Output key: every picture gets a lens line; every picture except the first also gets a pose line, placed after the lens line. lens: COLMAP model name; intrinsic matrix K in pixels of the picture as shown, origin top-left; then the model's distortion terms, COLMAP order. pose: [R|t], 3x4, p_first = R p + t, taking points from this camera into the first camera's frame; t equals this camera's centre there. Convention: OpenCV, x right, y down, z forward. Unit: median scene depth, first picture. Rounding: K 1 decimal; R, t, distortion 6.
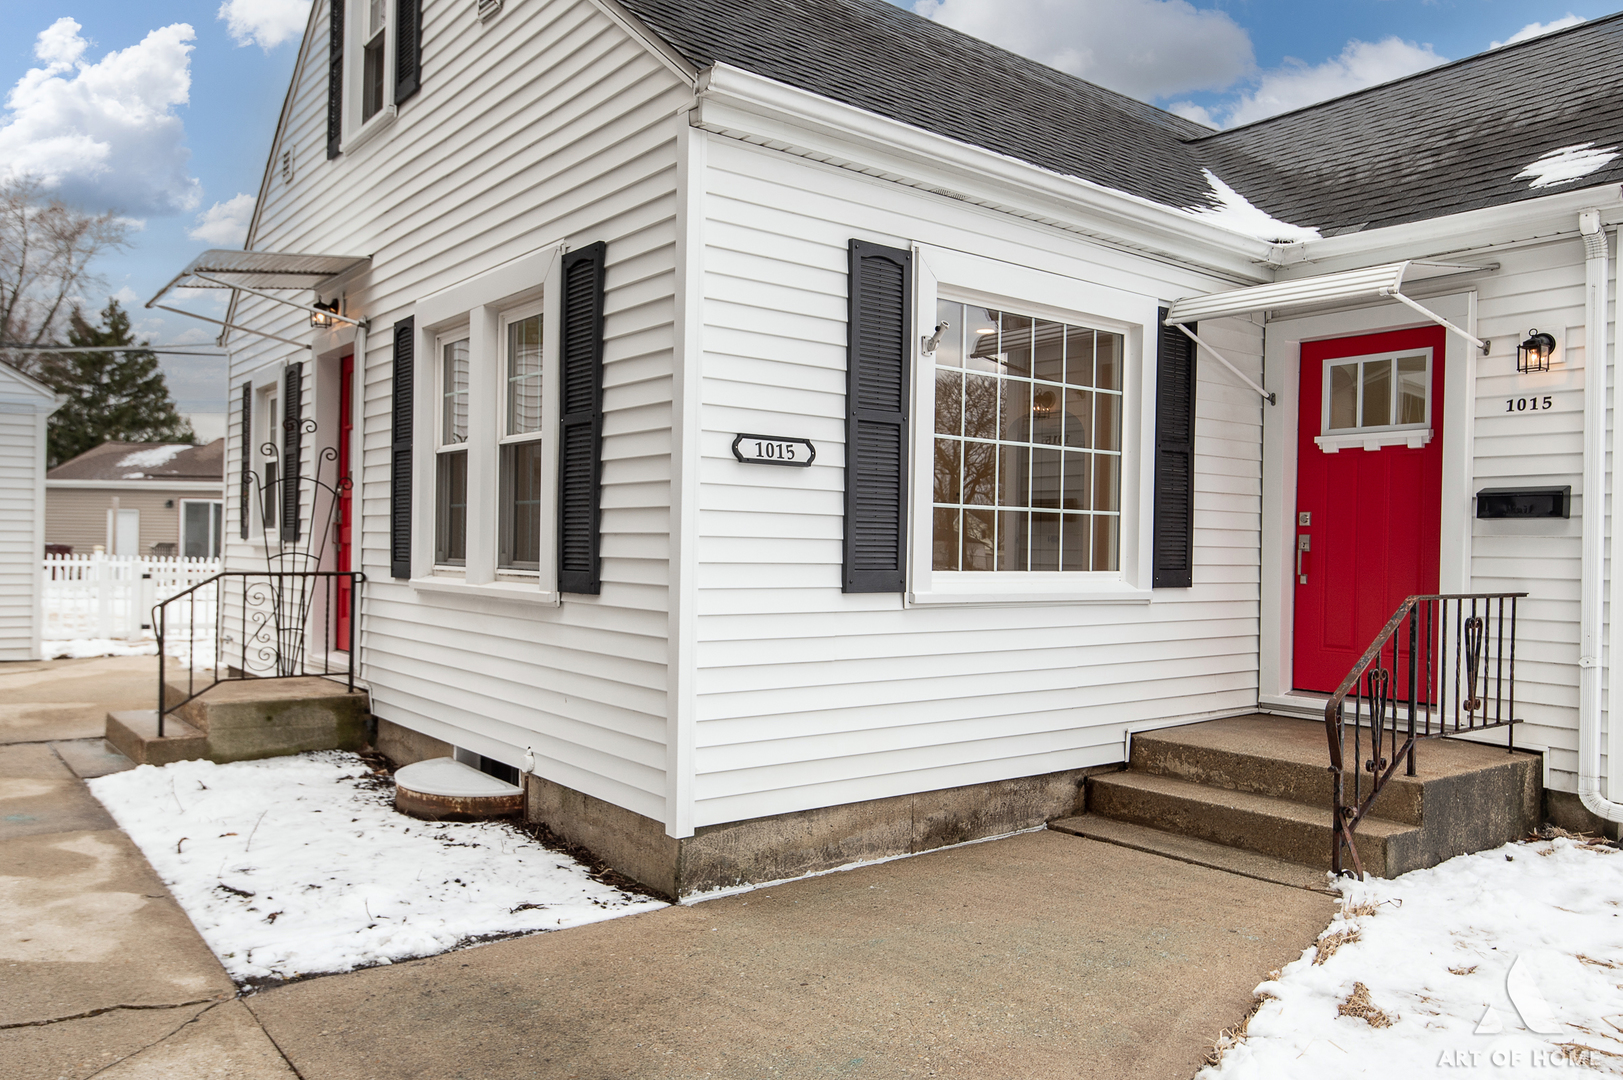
lens RADIAL K [[1186.3, 0, 808.0], [0, 1186.3, 547.7], [0, 0, 1]] dist [0.019970, -0.005092]
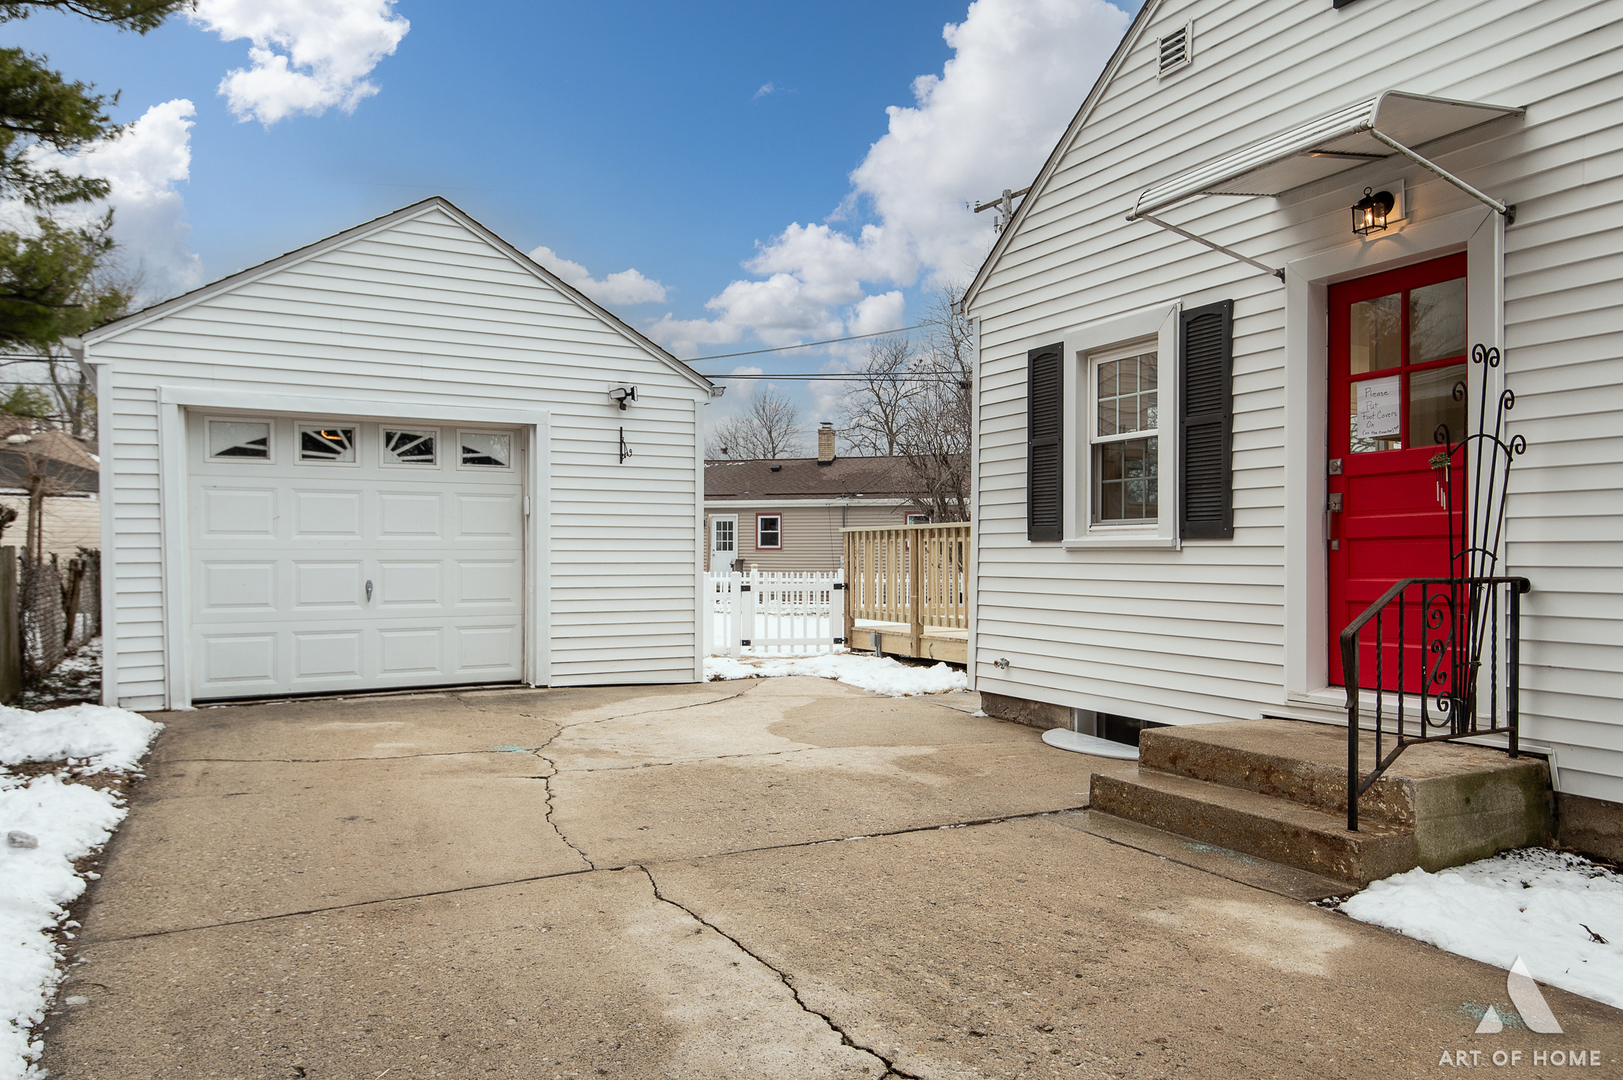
lens RADIAL K [[1075.9, 0, 795.4], [0, 1075.9, 537.8], [0, 0, 1]] dist [0.028443, -0.002948]
pose [[0.985676, -0.020258, -0.167428, -0.764034], [0.017274, 0.999665, -0.019257, 0.003741], [0.167762, 0.016089, 0.985696, 0.367877]]
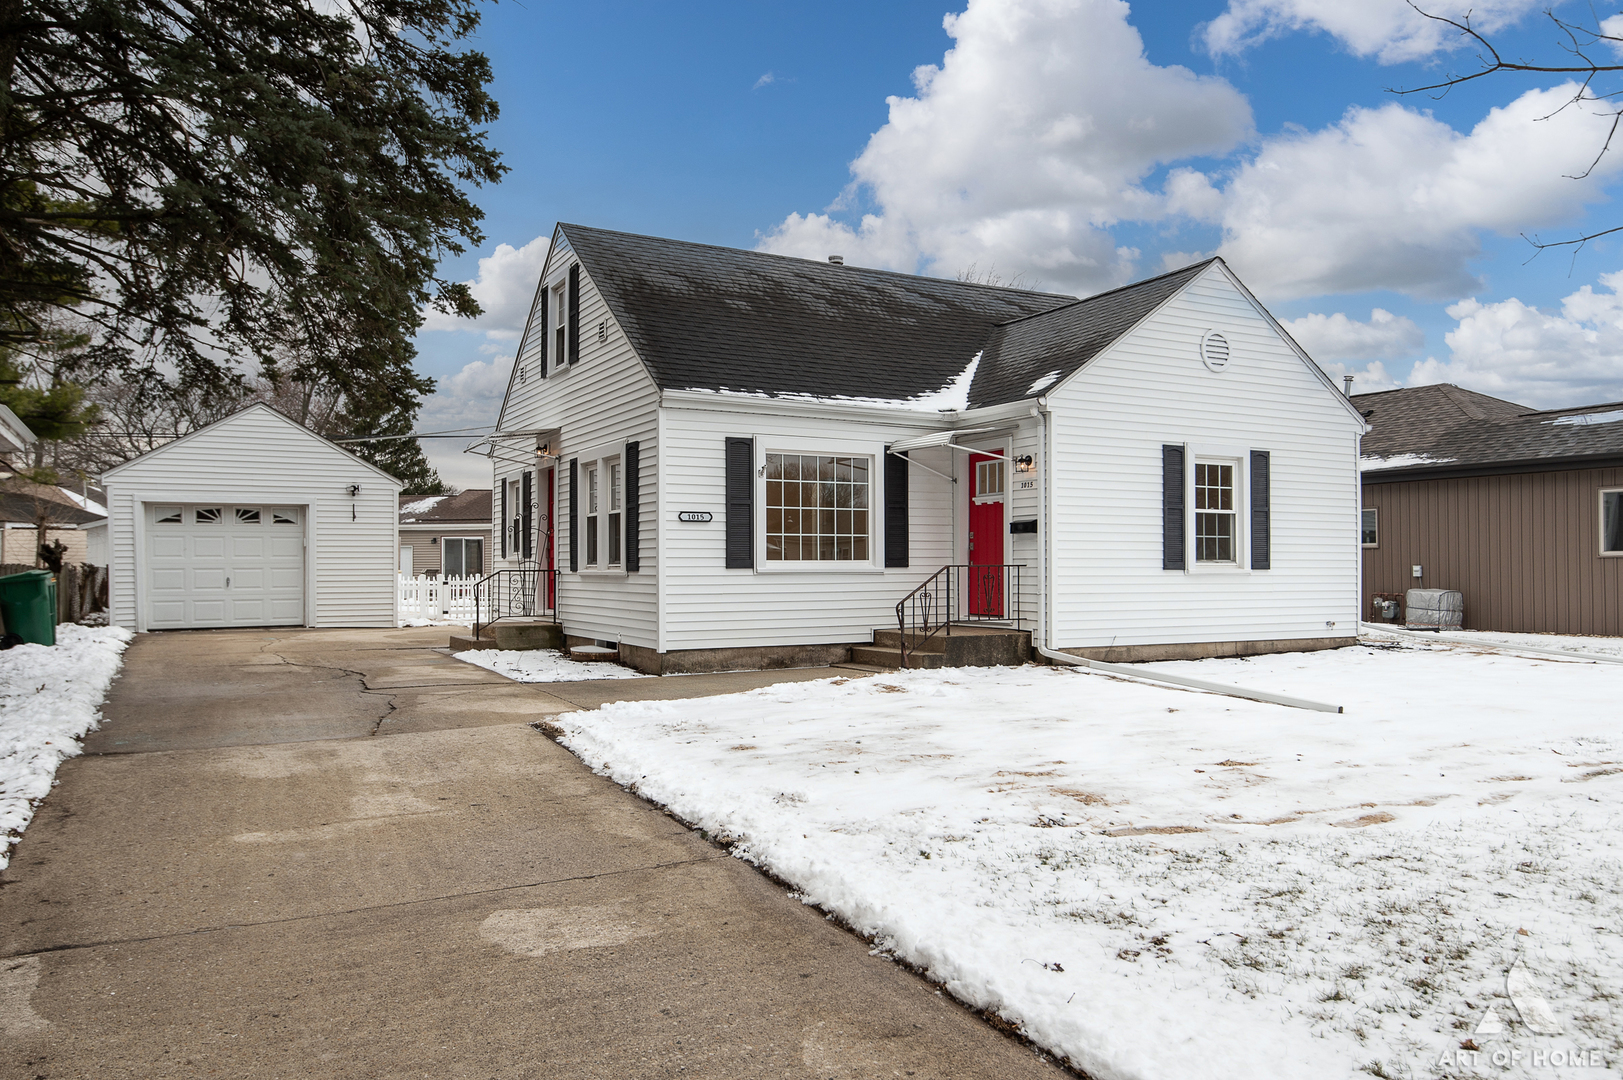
lens RADIAL K [[1186.3, 0, 828.8], [0, 1186.3, 544.8], [0, 0, 1]] dist [0.019970, -0.005092]
pose [[0.988465, -0.024520, -0.149454, 0.518104], [0.021313, 0.999508, -0.023020, 0.040398], [0.149945, 0.019569, 0.988501, -1.267650]]
